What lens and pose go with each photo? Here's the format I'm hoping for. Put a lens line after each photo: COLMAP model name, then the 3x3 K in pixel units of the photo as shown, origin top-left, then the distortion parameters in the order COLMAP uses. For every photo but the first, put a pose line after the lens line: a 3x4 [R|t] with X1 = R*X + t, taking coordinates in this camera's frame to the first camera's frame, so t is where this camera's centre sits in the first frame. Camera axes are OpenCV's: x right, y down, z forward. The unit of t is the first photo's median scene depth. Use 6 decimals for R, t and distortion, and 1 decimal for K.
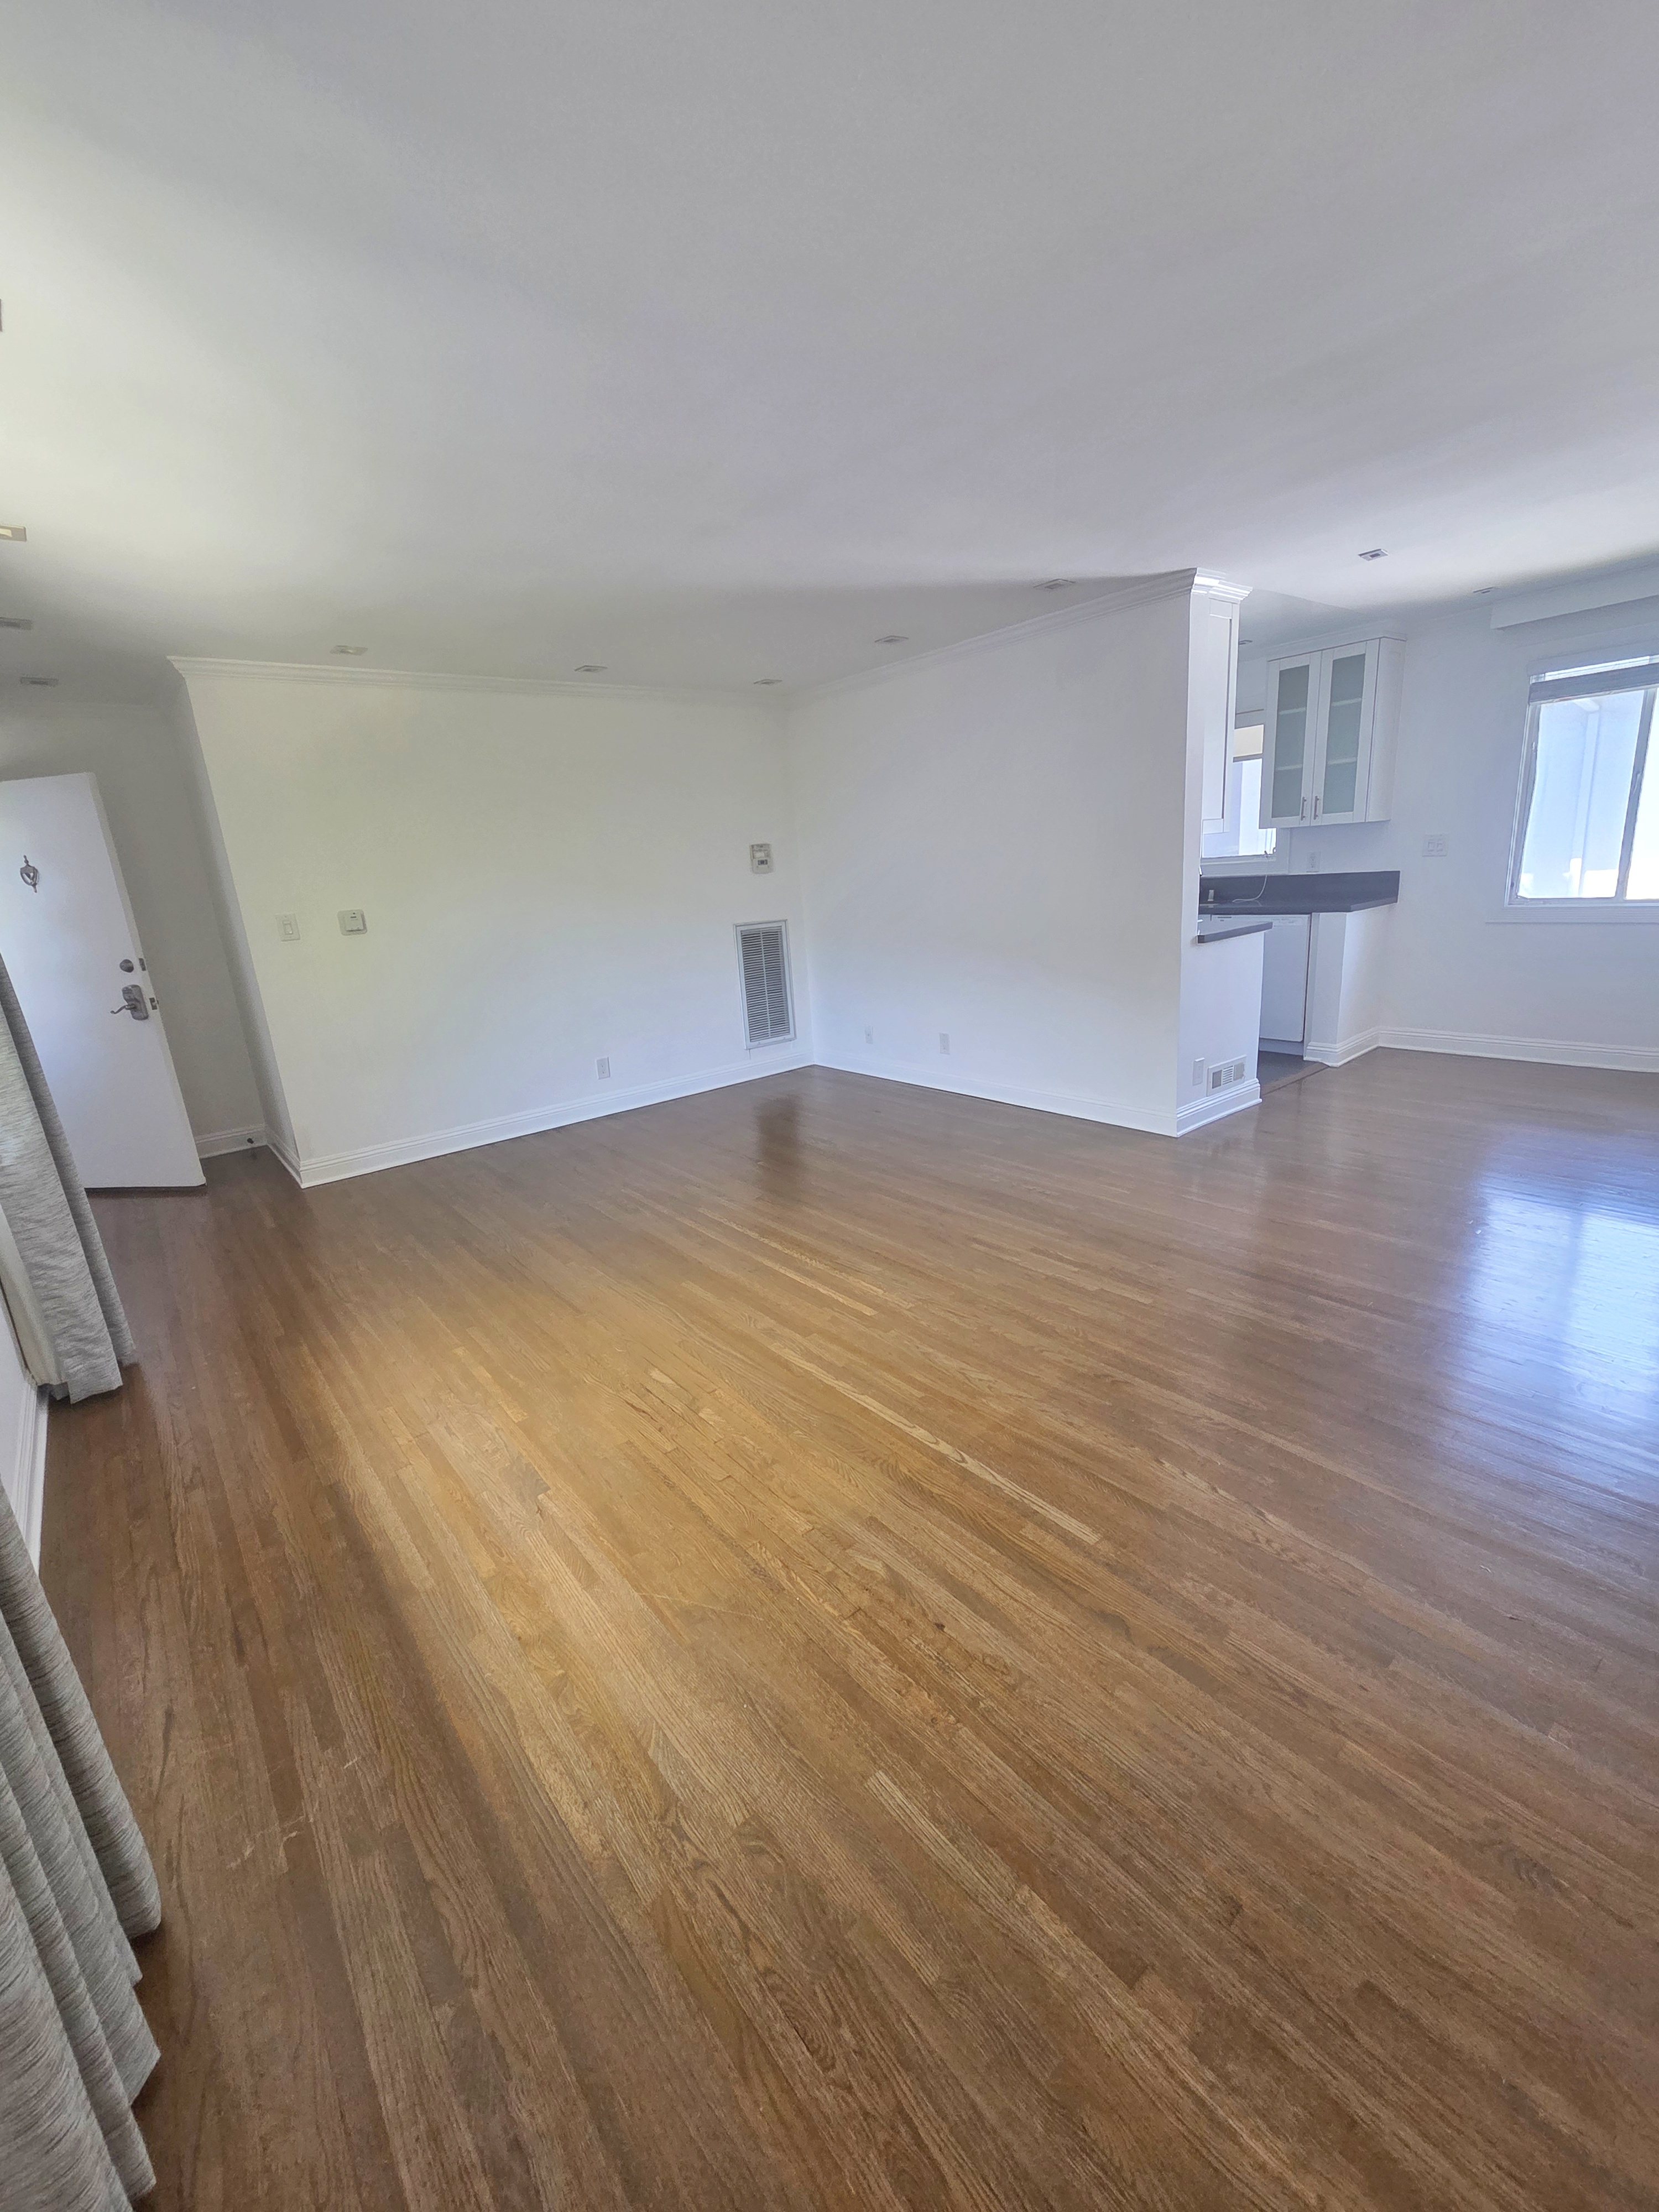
lens RADIAL K [[902.8, 0, 829.5], [0, 902.8, 1106.0], [0, 0, 1]] dist [0.000957, 0.000034]
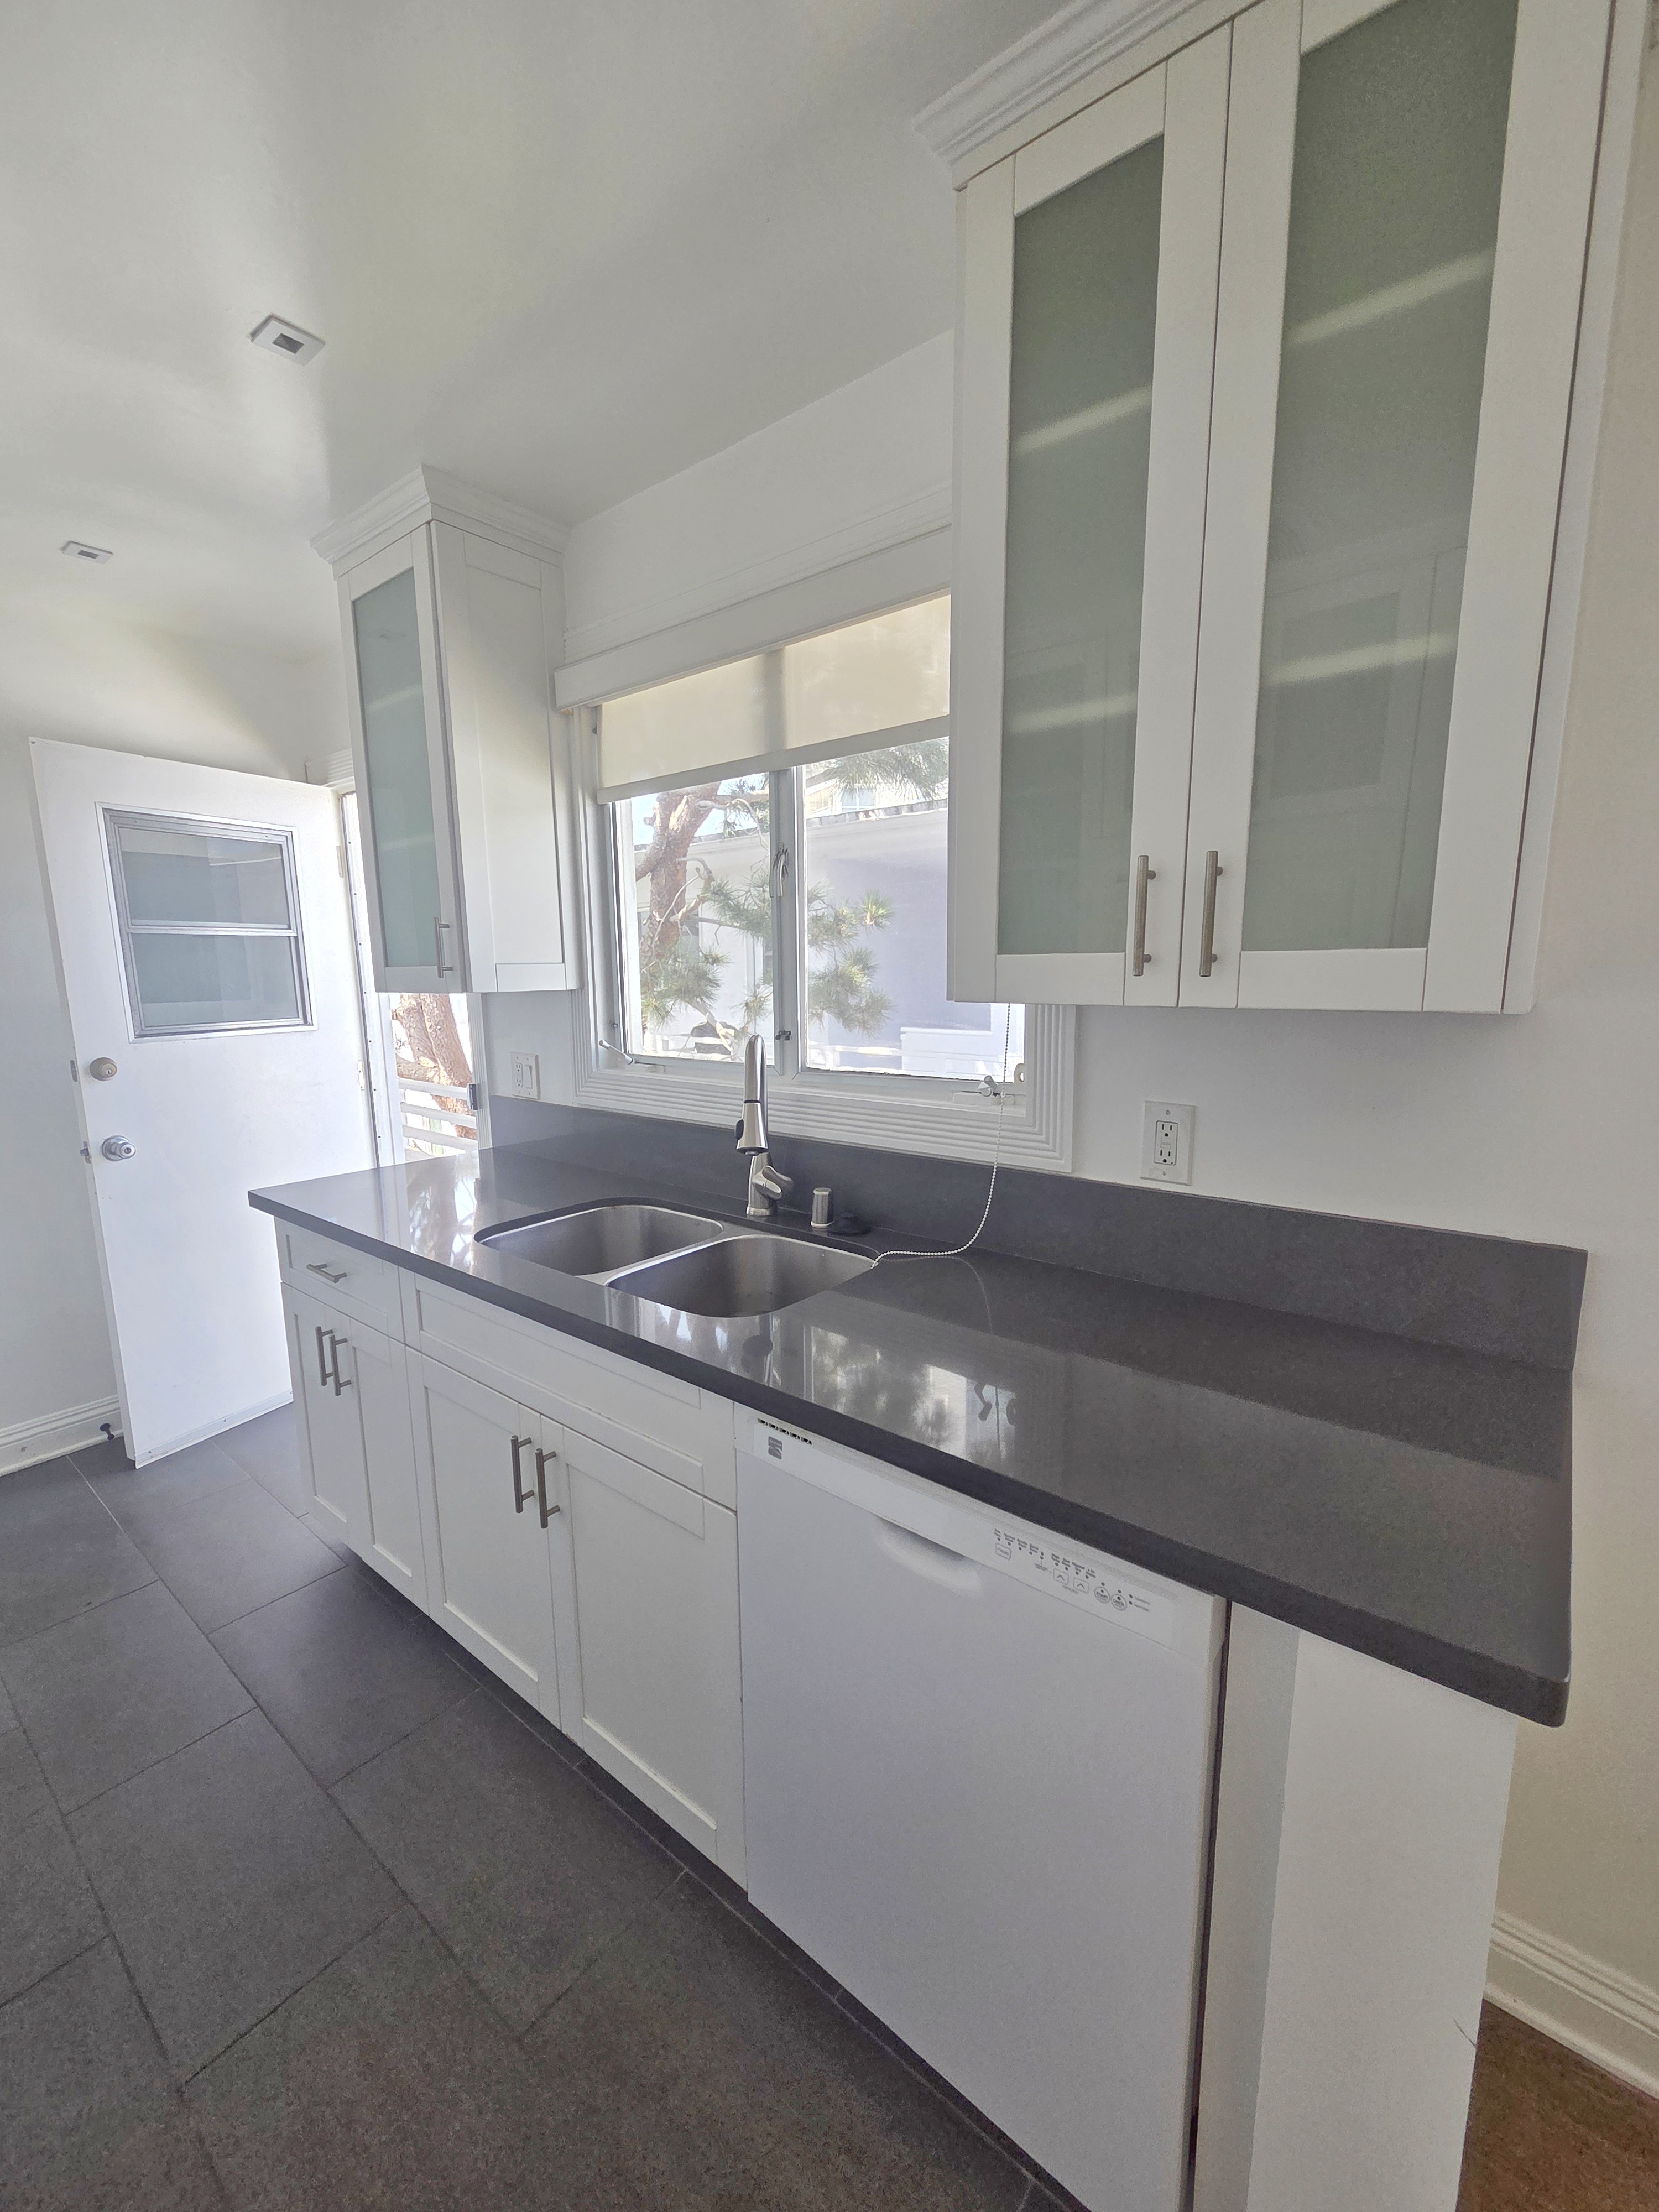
lens RADIAL K [[902.8, 0, 829.5], [0, 902.8, 1106.0], [0, 0, 1]] dist [0.000957, 0.000034]
pose [[0.977022, 0.034005, 0.210408, 0.427097], [-0.009261, 0.993031, -0.117486, -0.270498], [-0.212937, 0.112838, 0.970528, 0.845611]]
